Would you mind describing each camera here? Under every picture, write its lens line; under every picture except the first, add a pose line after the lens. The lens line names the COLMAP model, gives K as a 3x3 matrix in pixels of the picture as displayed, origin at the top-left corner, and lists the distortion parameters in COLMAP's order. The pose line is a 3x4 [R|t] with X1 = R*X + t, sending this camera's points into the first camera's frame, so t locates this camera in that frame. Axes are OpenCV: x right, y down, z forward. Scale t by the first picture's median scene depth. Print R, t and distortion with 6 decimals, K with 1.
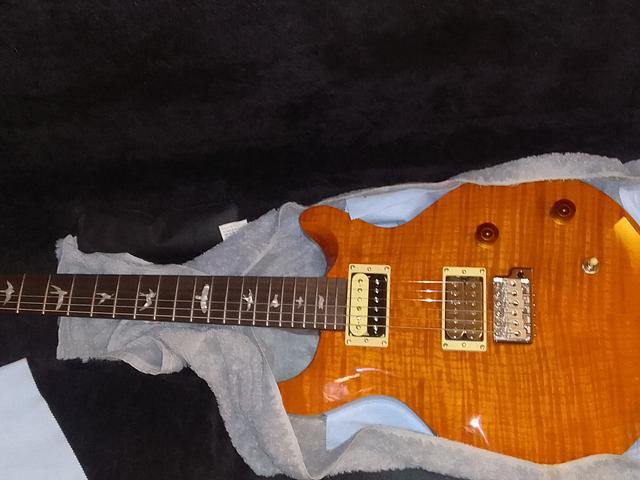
lens RADIAL K [[836.1, 0, 320.8], [0, 836.1, 239.8], [0, 0, 1]] dist [0.097415, -0.006420]
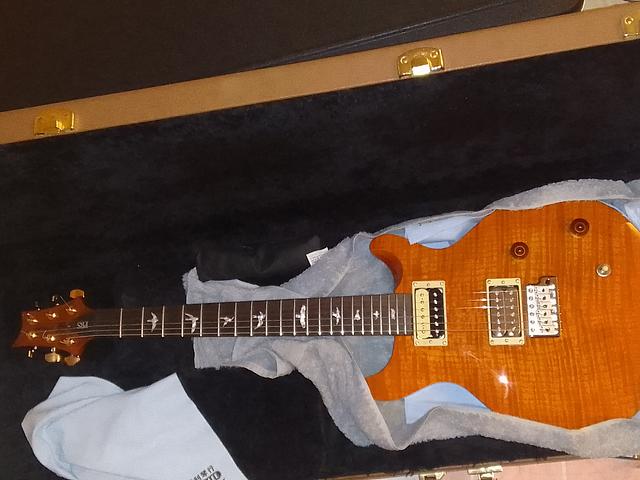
lens RADIAL K [[836.1, 0, 320.8], [0, 836.1, 239.8], [0, 0, 1]] dist [0.097415, -0.006420]
pose [[0.994214, -0.085761, -0.064683, -0.016970], [0.092970, 0.988626, 0.118216, -0.201968], [0.053809, -0.123546, 0.990879, -0.274569]]
